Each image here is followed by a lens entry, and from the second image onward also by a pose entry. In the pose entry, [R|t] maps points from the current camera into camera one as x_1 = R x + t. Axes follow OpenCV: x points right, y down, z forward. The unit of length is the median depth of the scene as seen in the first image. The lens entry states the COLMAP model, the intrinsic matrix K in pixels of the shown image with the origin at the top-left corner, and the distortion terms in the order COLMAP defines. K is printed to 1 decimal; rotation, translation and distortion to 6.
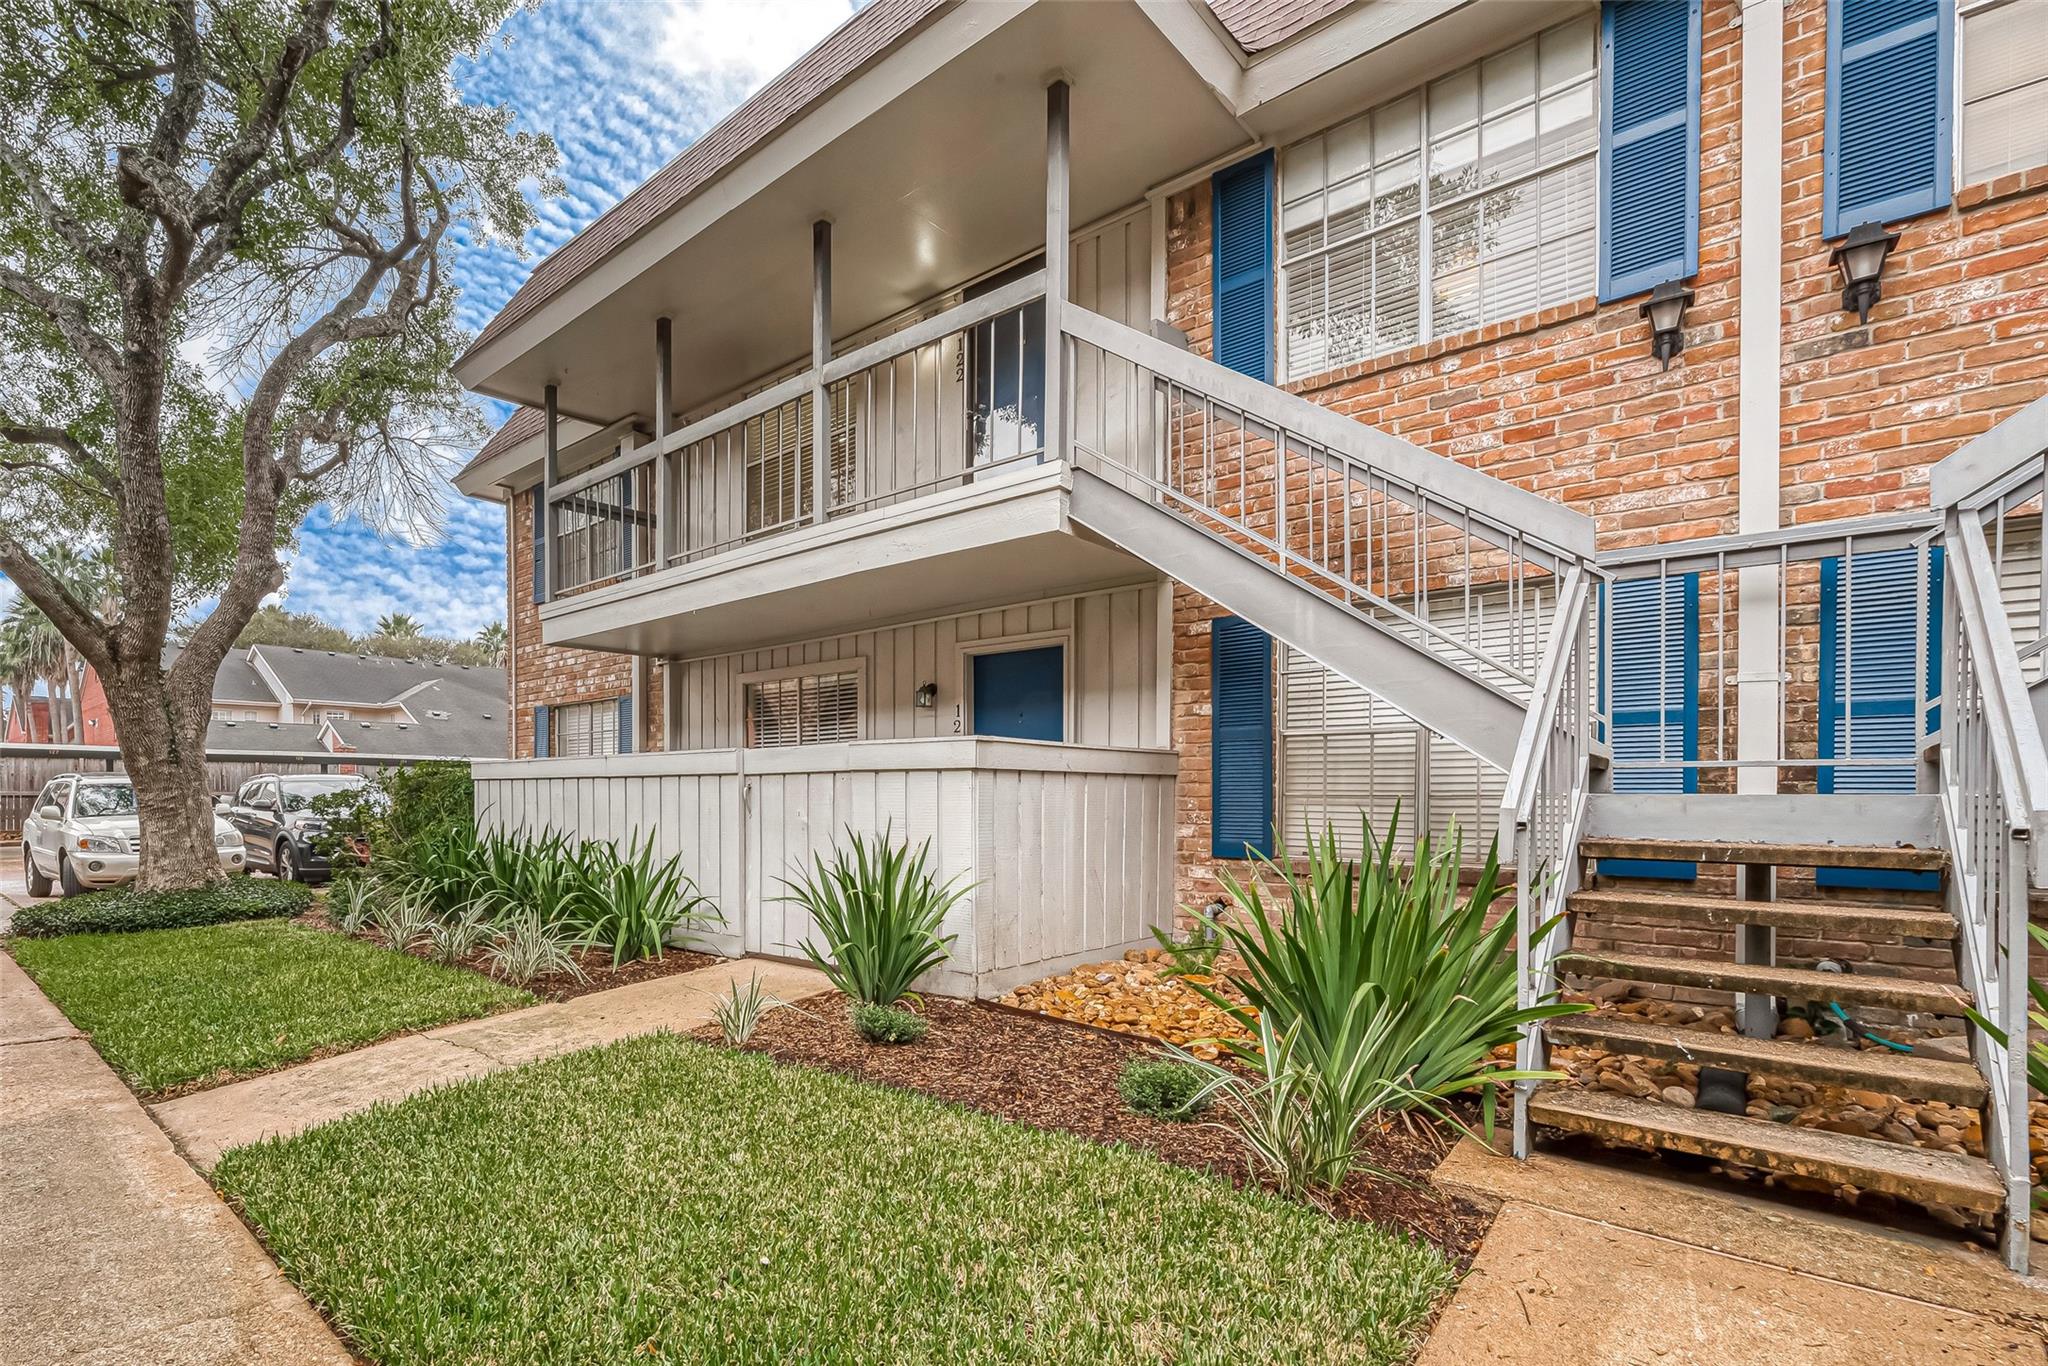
lens RADIAL K [[814.2, 0, 1024.6], [0, 814.2, 801.8], [0, 0, 1]] dist [-0.001508, -0.000228]
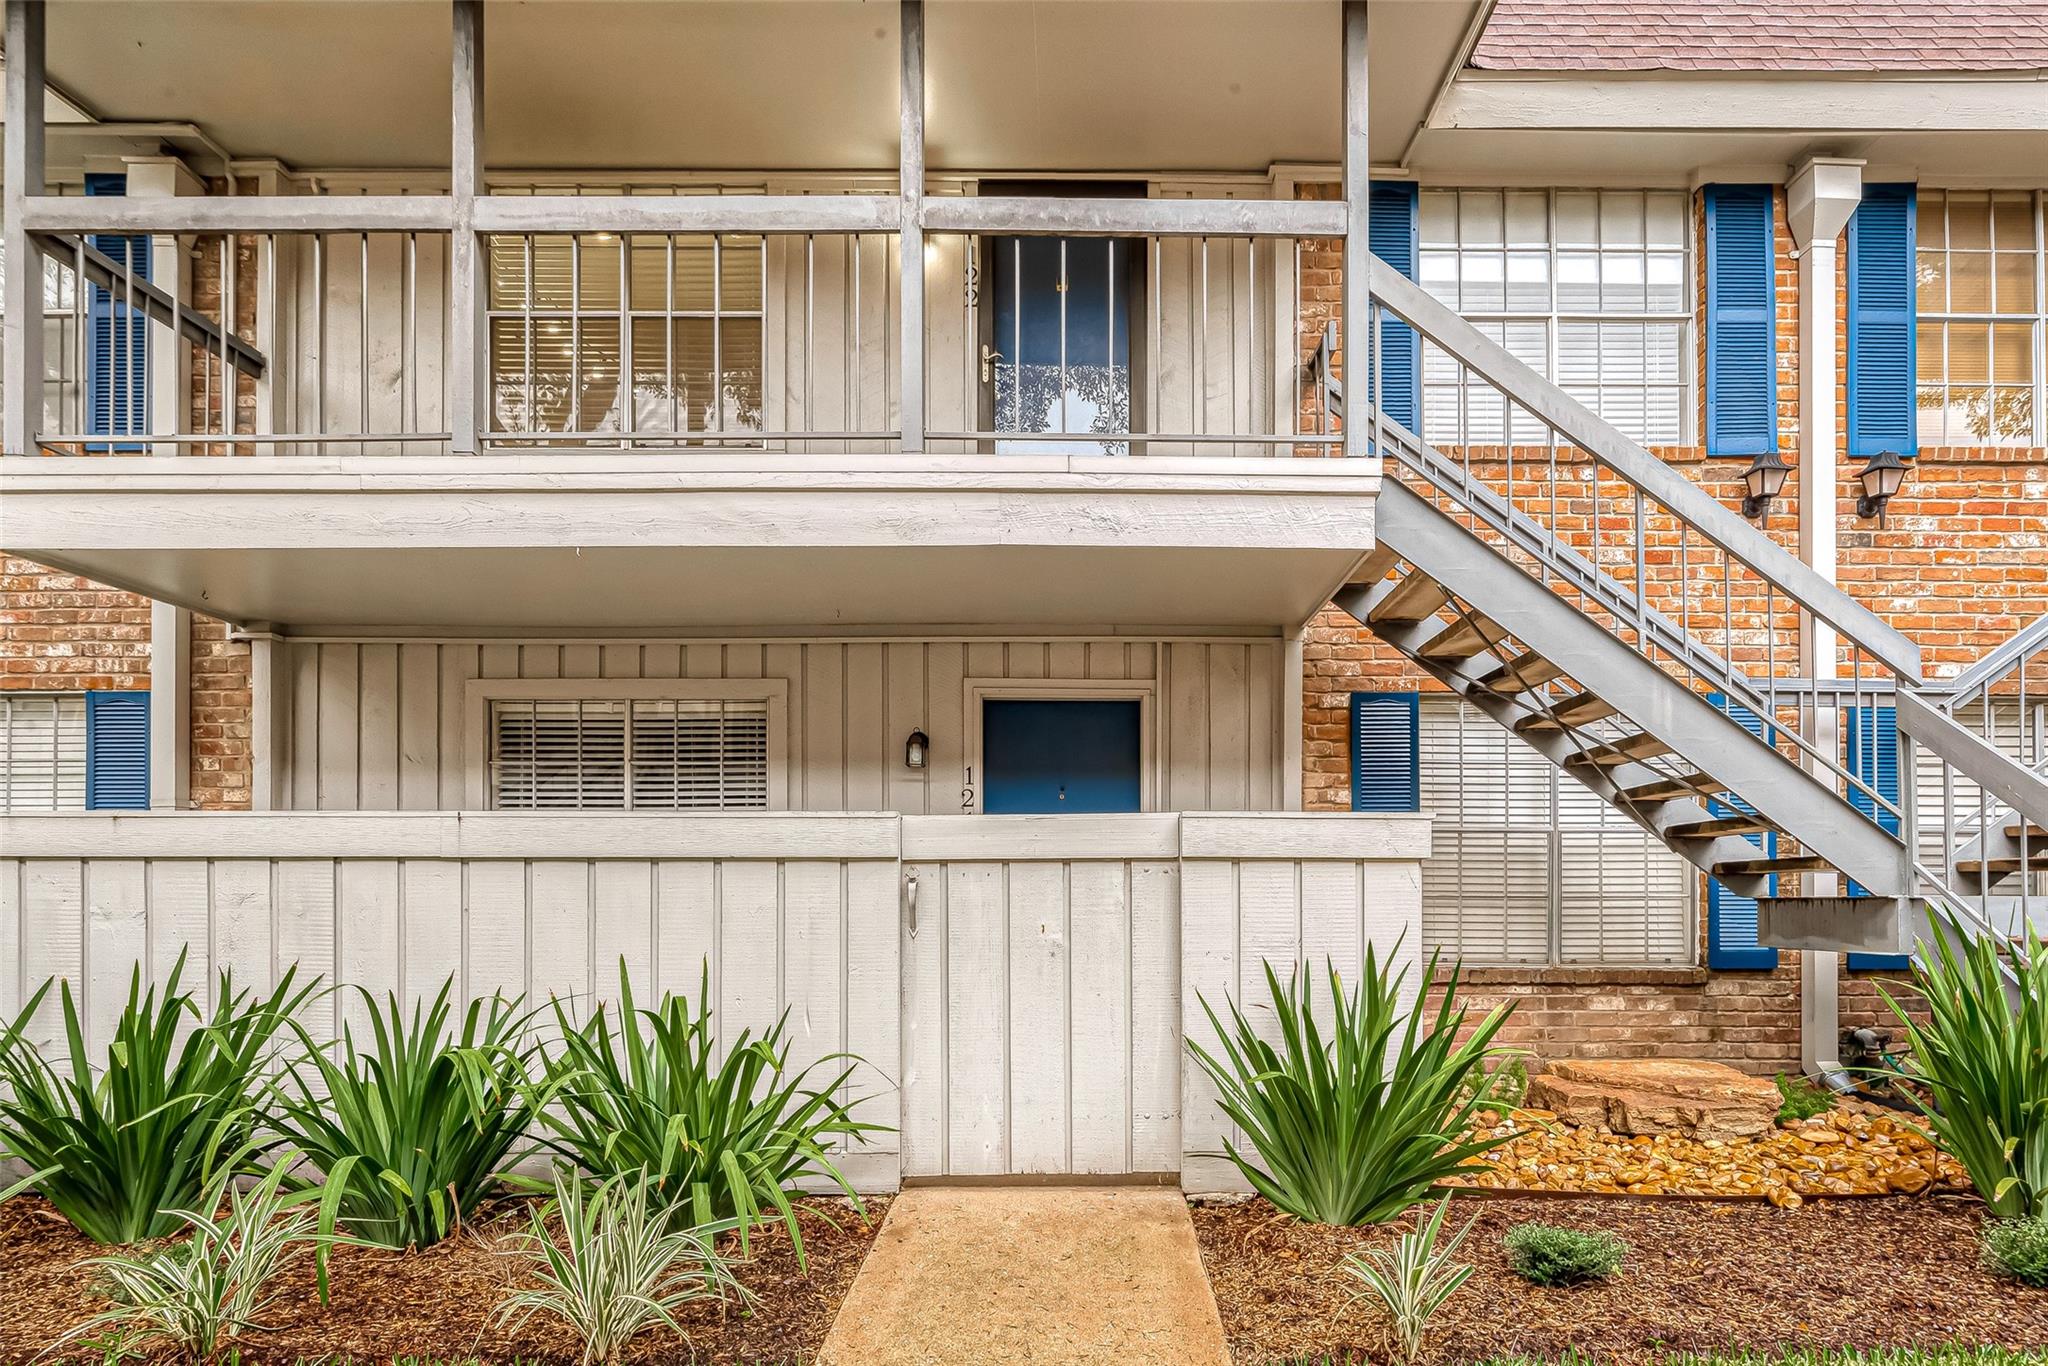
lens RADIAL K [[901.5, 0, 1024.2], [0, 901.5, 892.5], [0, 0, 1]] dist [-0.000037, -0.000831]
pose [[0.815508, 0.001474, 0.578744, -0.527192], [0.005504, 0.999932, -0.010302, -0.004091], [-0.578720, 0.011586, 0.815444, 0.371215]]
